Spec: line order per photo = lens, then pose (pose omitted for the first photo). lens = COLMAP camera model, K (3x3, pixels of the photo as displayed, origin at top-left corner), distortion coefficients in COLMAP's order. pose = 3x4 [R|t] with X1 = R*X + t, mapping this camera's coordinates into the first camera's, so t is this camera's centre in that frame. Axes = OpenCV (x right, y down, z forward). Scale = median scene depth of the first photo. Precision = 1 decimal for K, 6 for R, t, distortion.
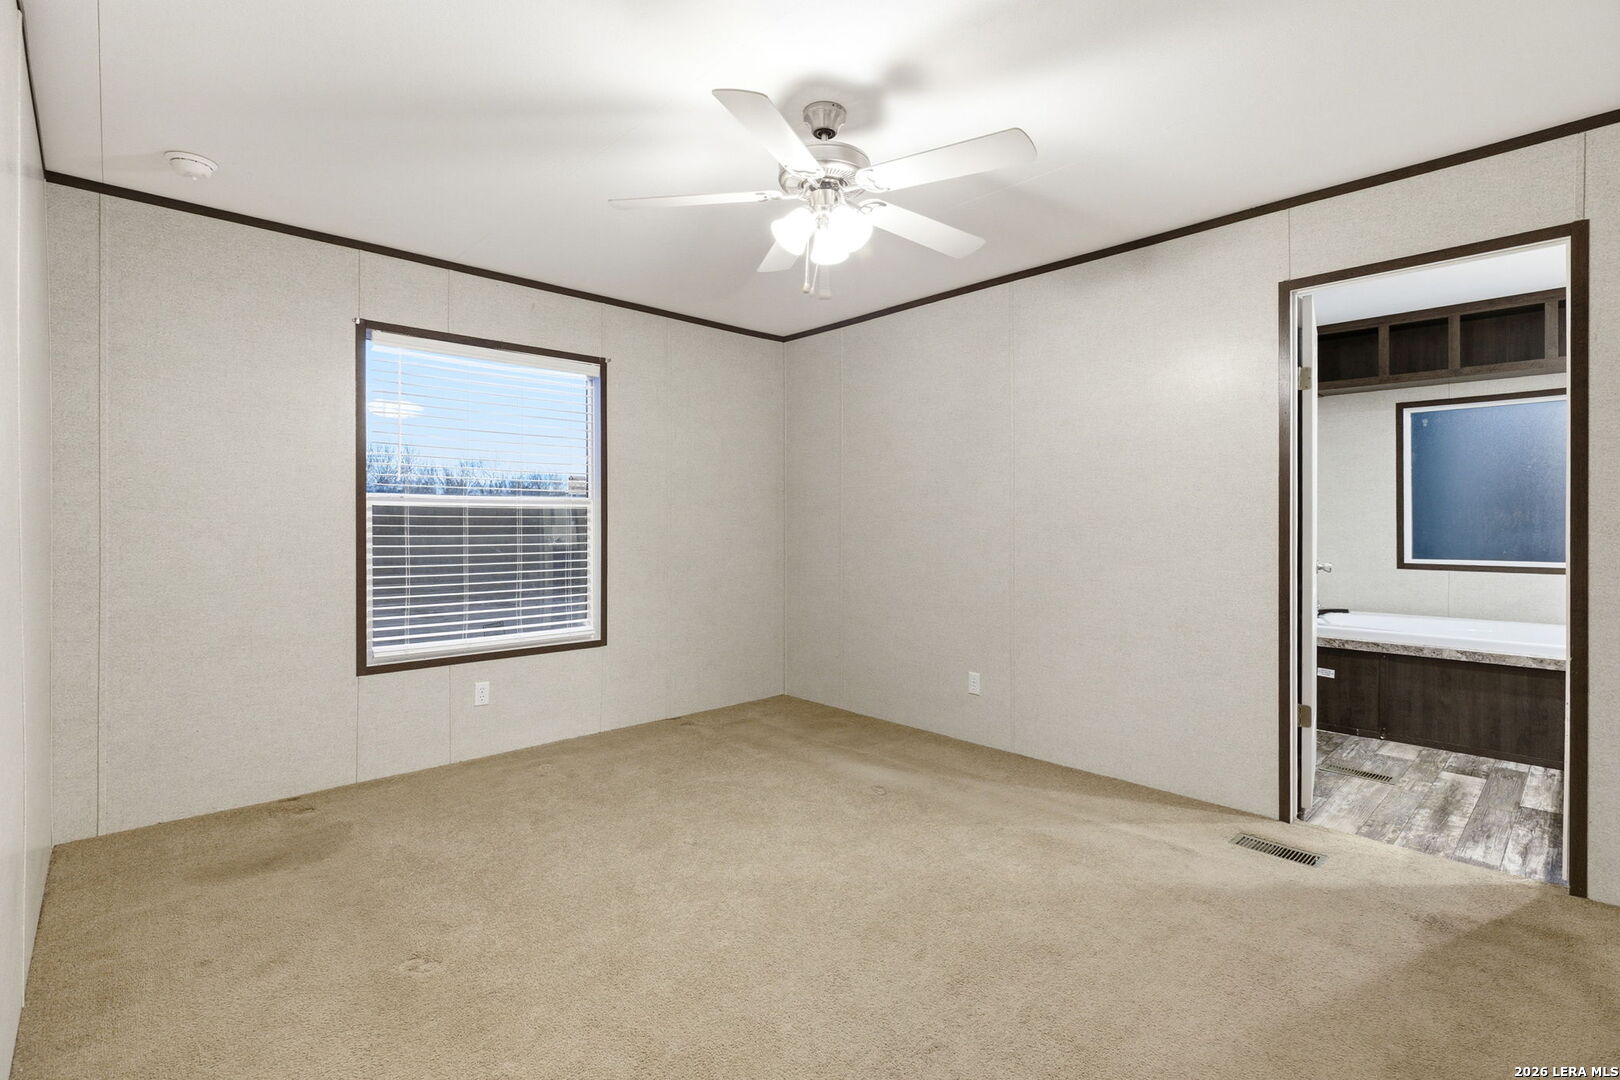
lens RADIAL K [[735.0, 0, 838.6], [0, 735.0, 525.8], [0, 0, 1]] dist [-0.003990, -0.000122]
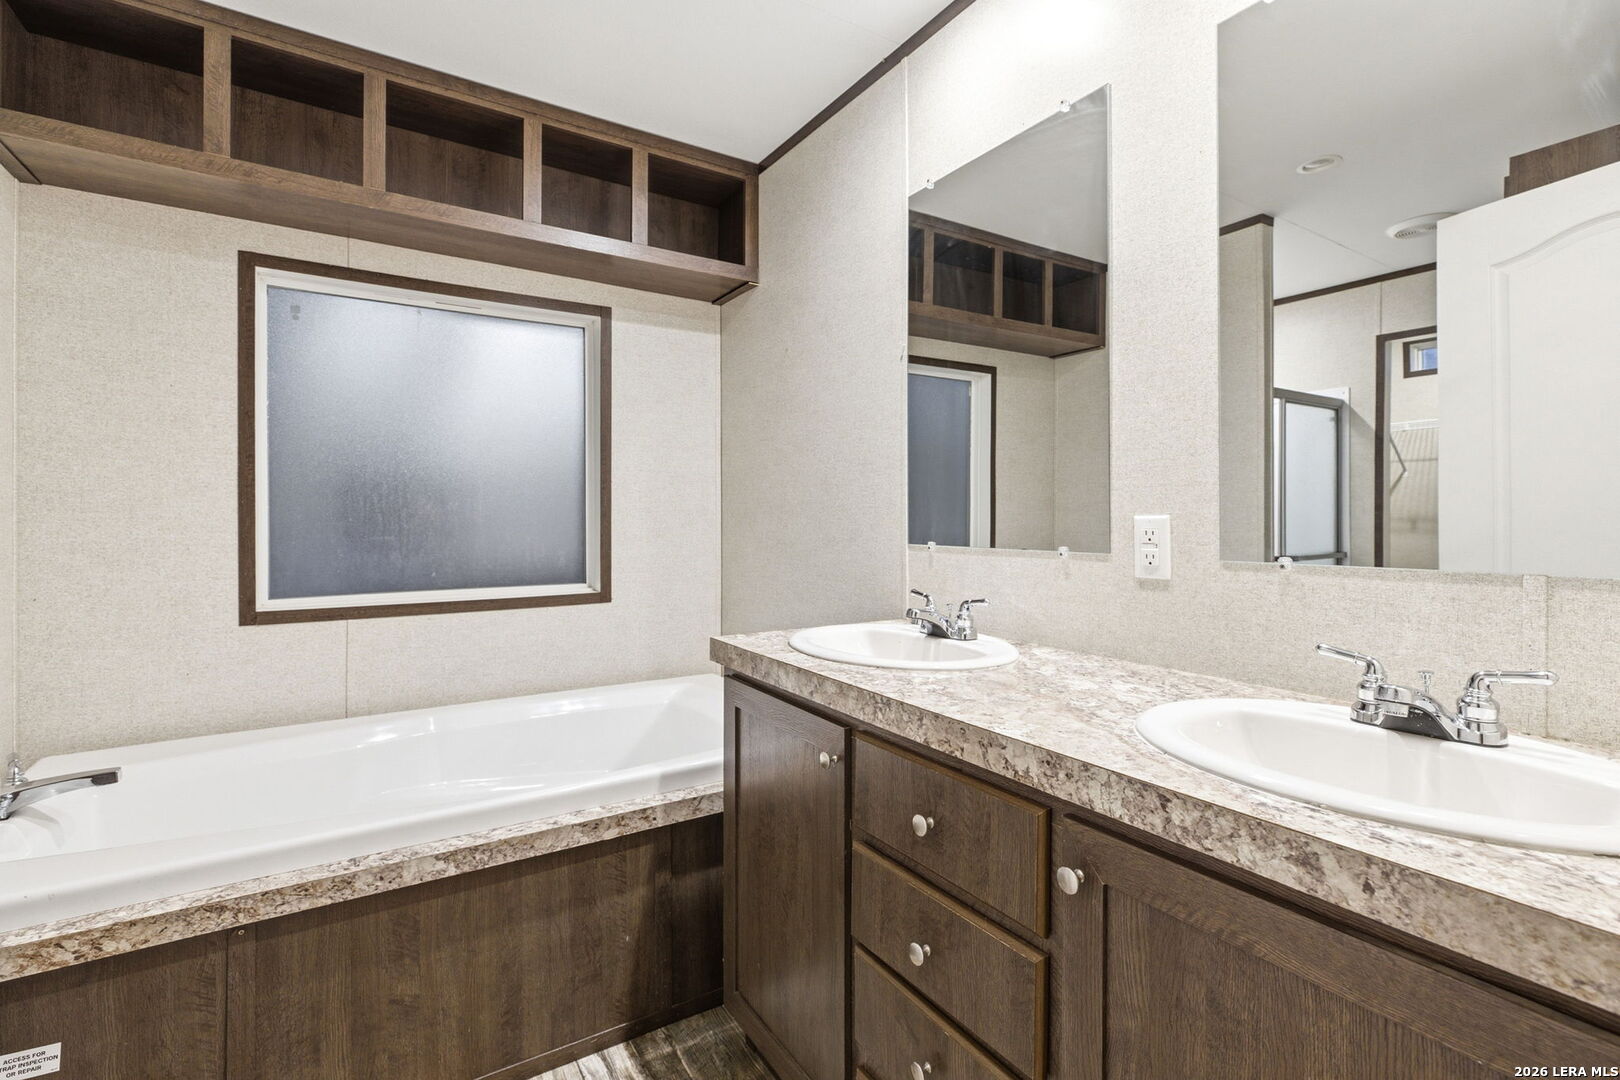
lens RADIAL K [[735.0, 0, 813.2], [0, 735.0, 516.9], [0, 0, 1]] dist [-0.003990, -0.000122]
pose [[0.200604, 0.005473, 0.979657, 0.475163], [0.004376, 0.999969, -0.006482, -0.003257], [-0.979663, 0.005588, 0.200574, 0.683599]]
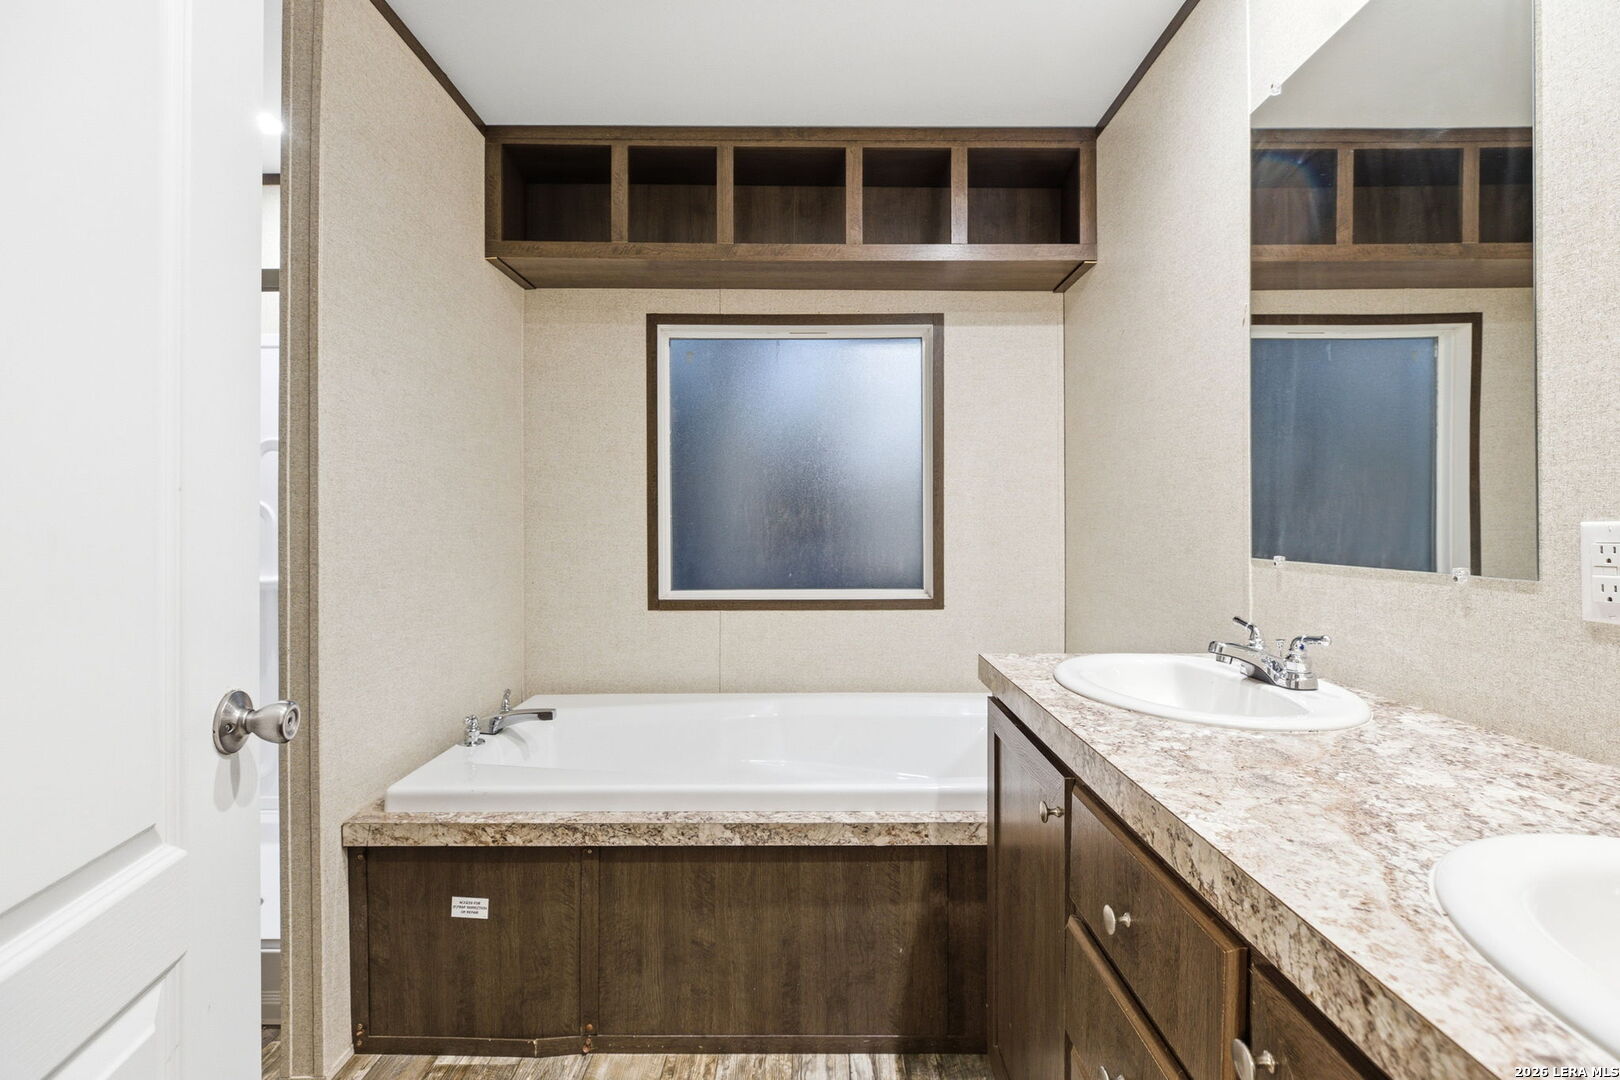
lens RADIAL K [[735.0, 0, 816.3], [0, 735.0, 525.6], [0, 0, 1]] dist [-0.003990, -0.000122]
pose [[0.695840, 0.002296, 0.718193, 0.534402], [0.002051, 0.999984, -0.005184, -0.003523], [-0.718194, 0.005080, 0.695825, 0.617681]]
